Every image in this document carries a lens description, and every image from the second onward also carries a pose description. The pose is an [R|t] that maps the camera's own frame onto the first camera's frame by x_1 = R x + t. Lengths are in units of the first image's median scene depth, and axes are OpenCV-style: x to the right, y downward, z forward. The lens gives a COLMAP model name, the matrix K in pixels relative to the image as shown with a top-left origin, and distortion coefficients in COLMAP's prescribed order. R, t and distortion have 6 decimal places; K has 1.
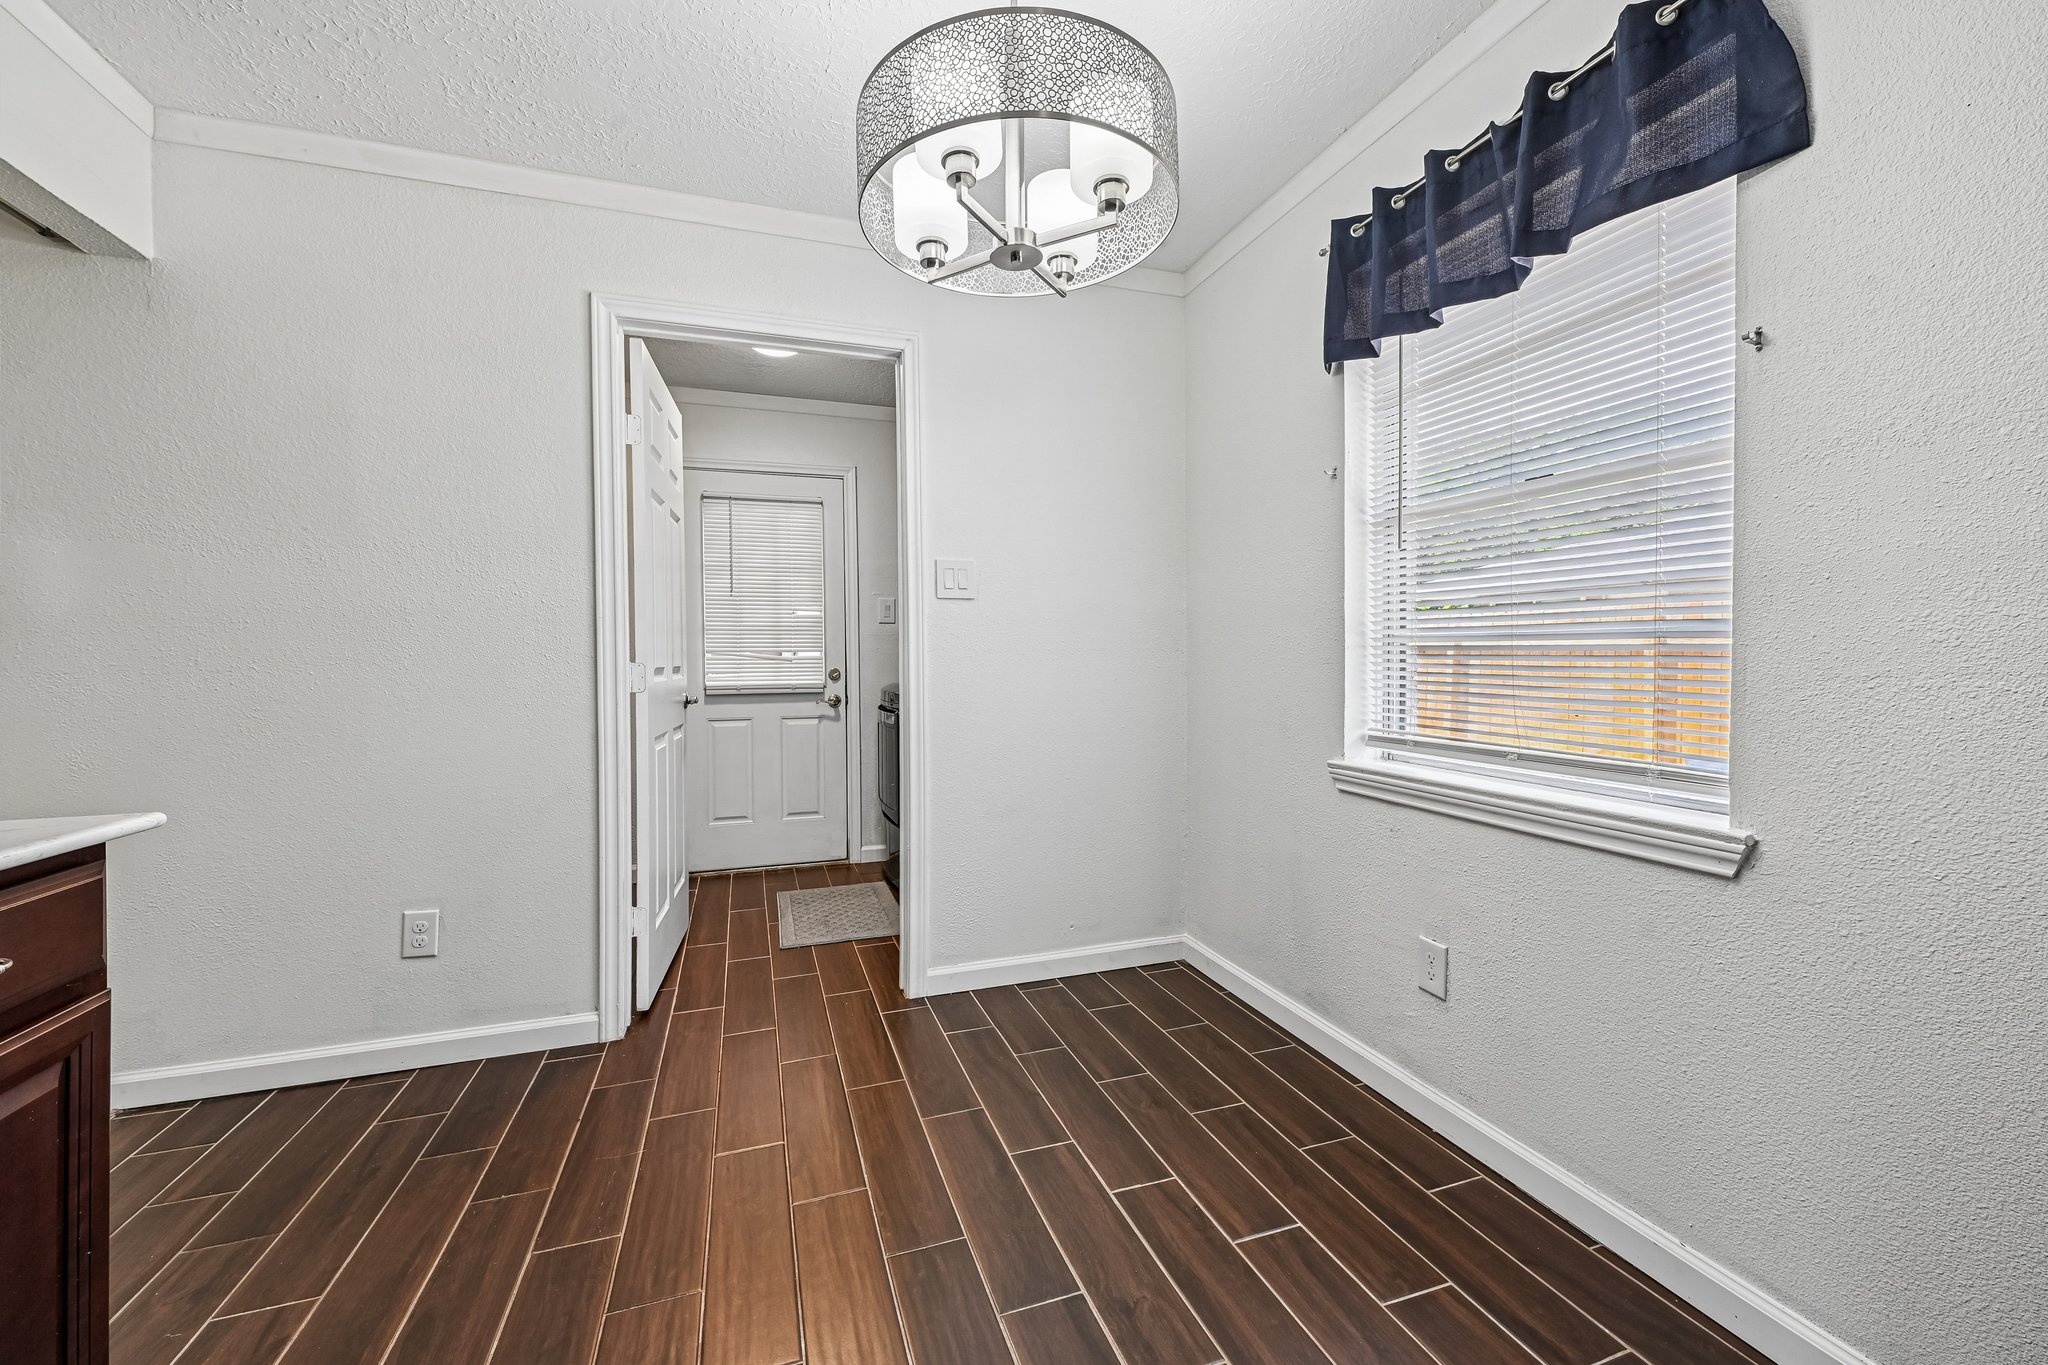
lens RADIAL K [[821.5, 0, 1032.3], [0, 821.5, 659.9], [0, 0, 1]] dist [-0.002221, -0.000119]
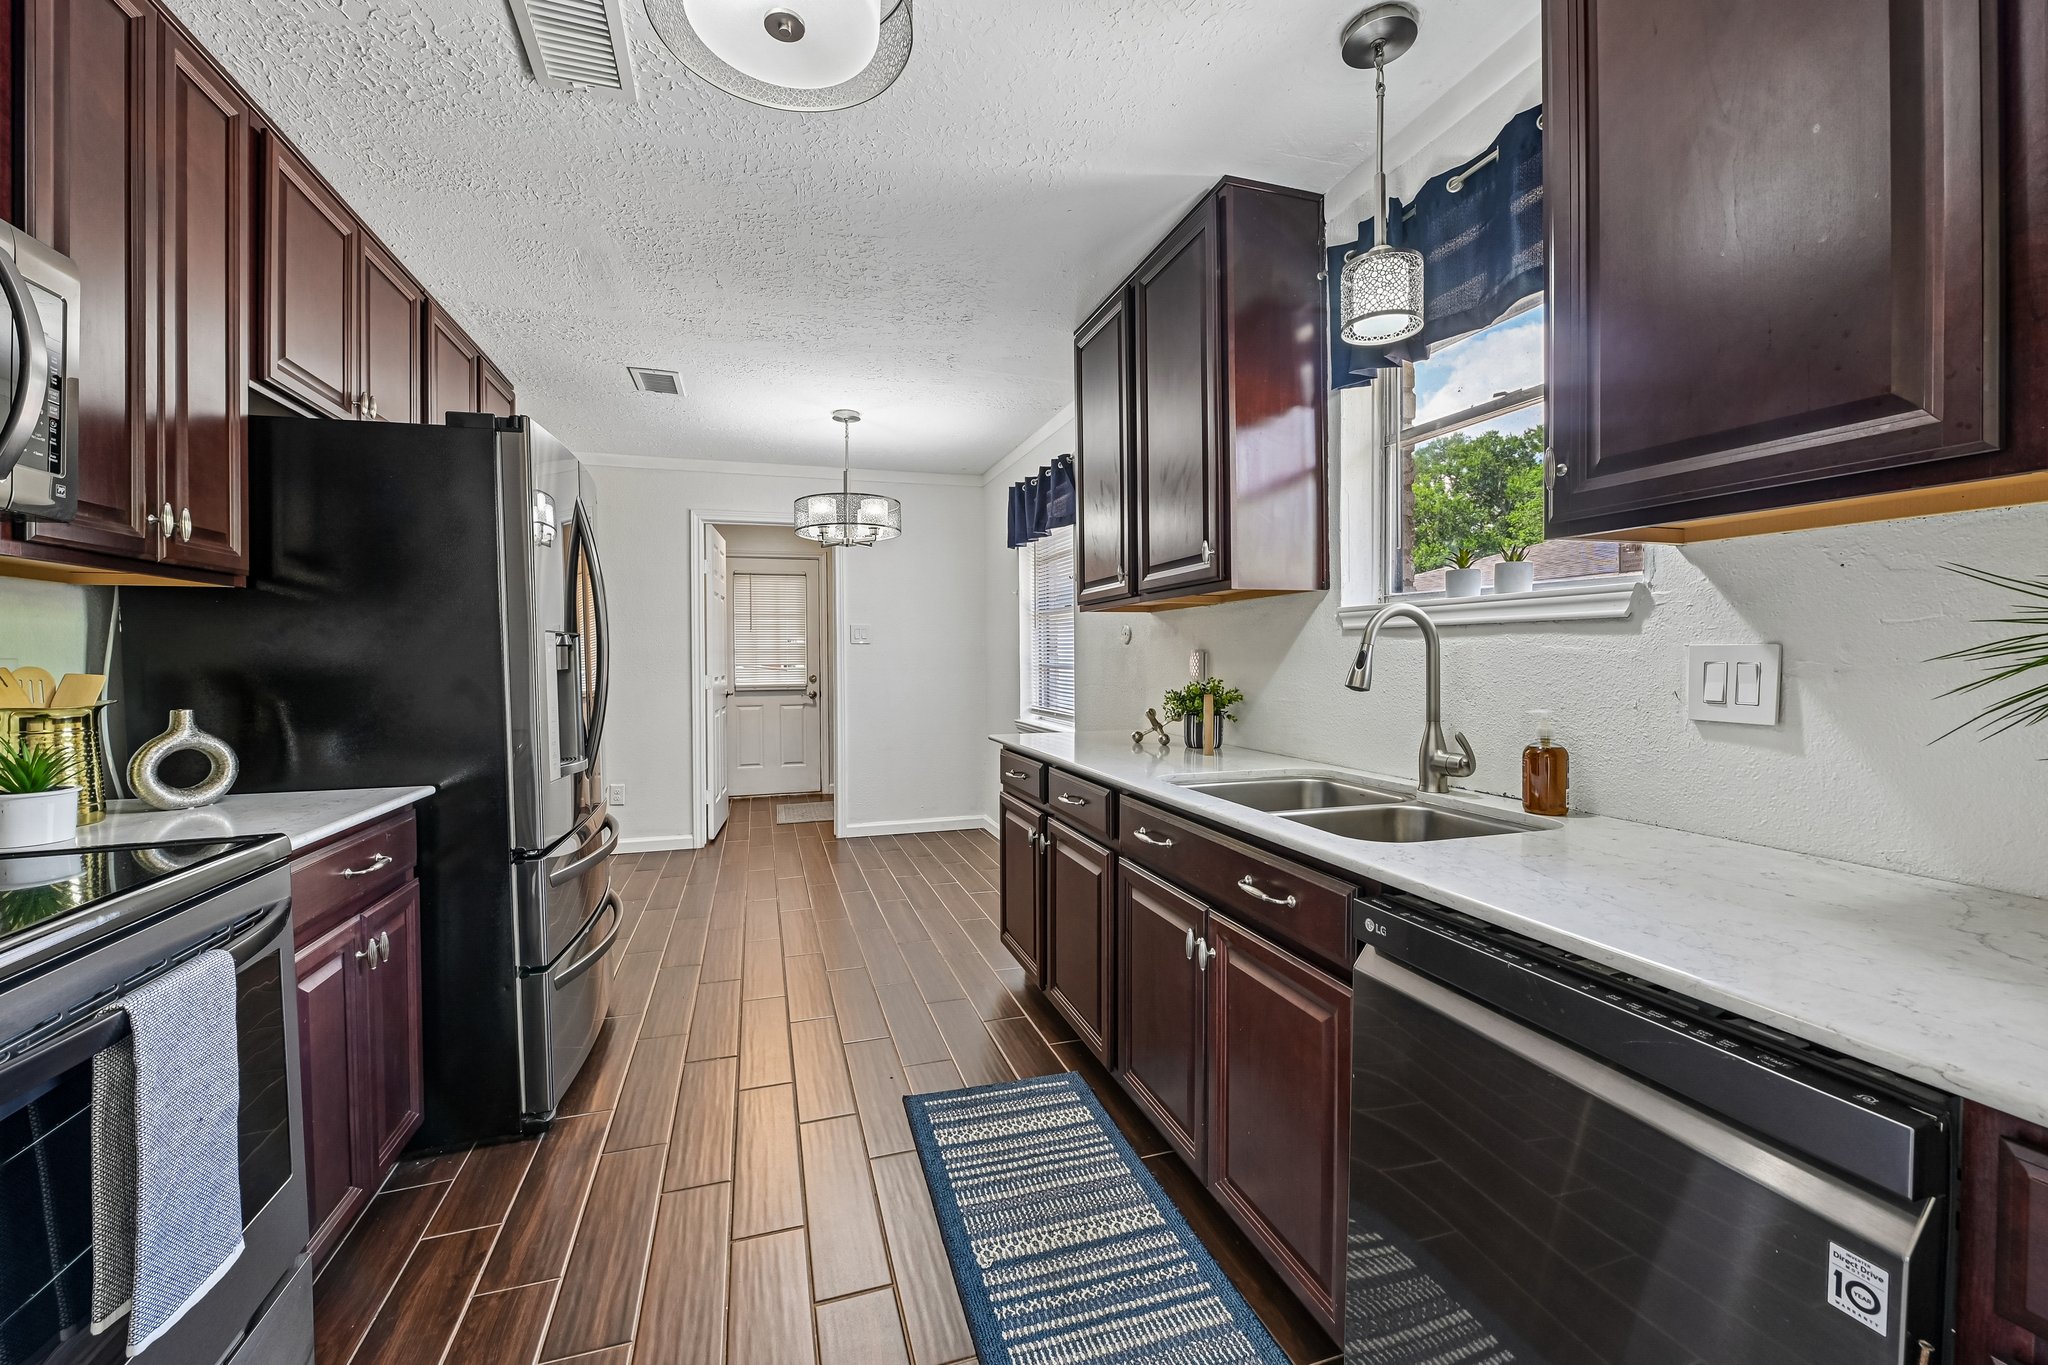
lens RADIAL K [[821.5, 0, 1032.3], [0, 821.5, 659.9], [0, 0, 1]] dist [-0.002221, -0.000119]
pose [[0.999910, 0.002415, -0.013208, 0.260635], [-0.002377, 0.999993, 0.002843, -0.030091], [0.013215, -0.002811, 0.999909, -0.756566]]
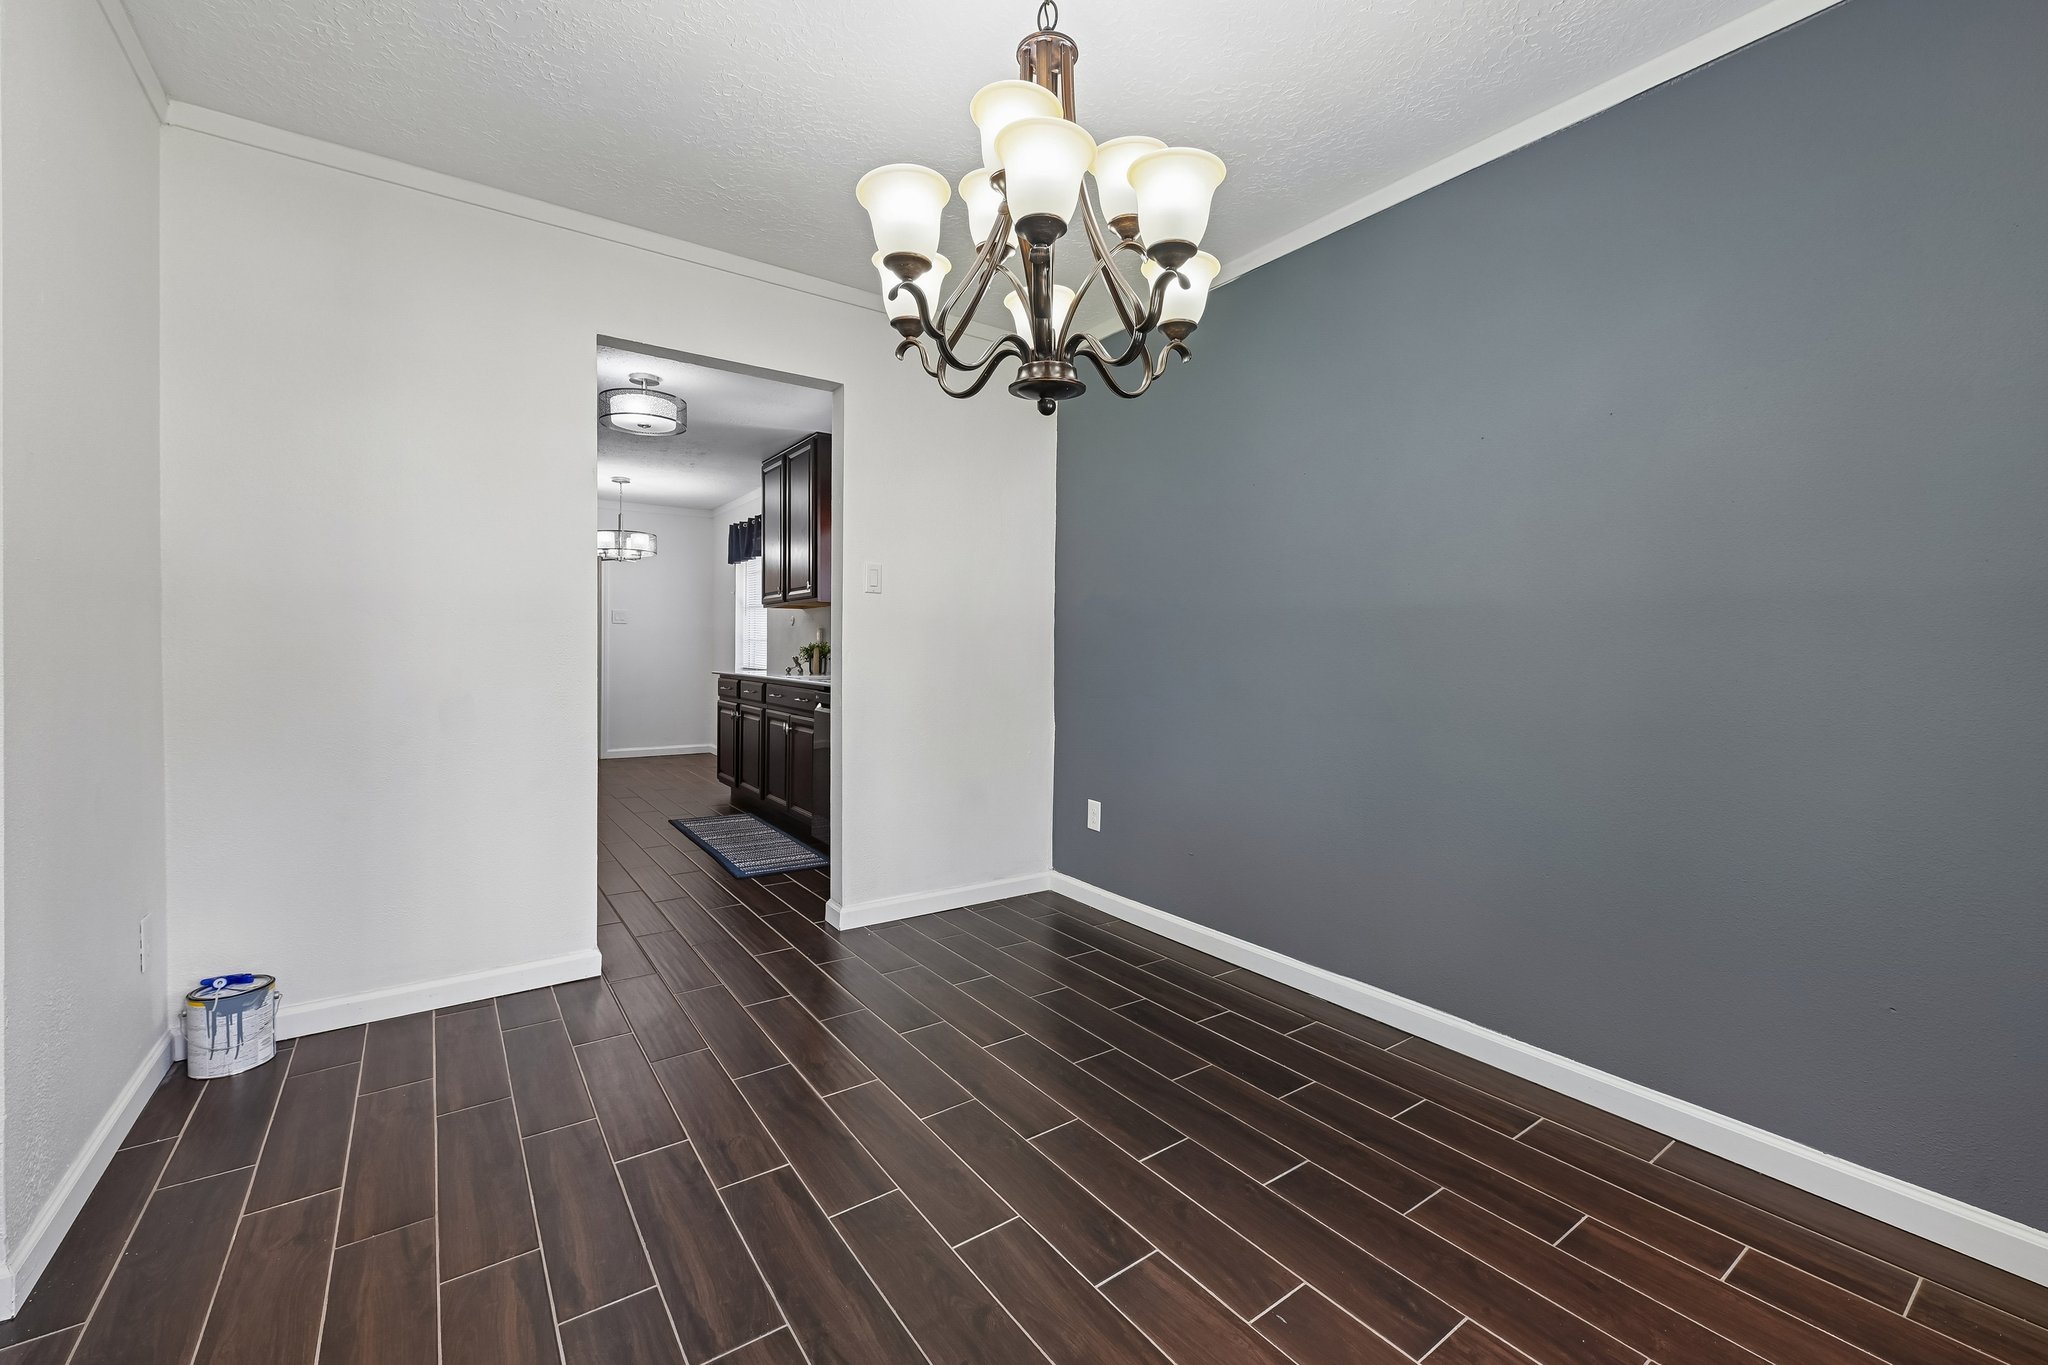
lens RADIAL K [[825.8, 0, 1024.0], [0, 825.8, 682.5], [0, 0, 1]] dist [0.000389, 0.000176]
pose [[0.958995, 0.011829, 0.283177, 0.330784], [-0.020741, 0.999379, 0.028497, 0.011895], [-0.282664, -0.033202, 0.958644, -1.608038]]
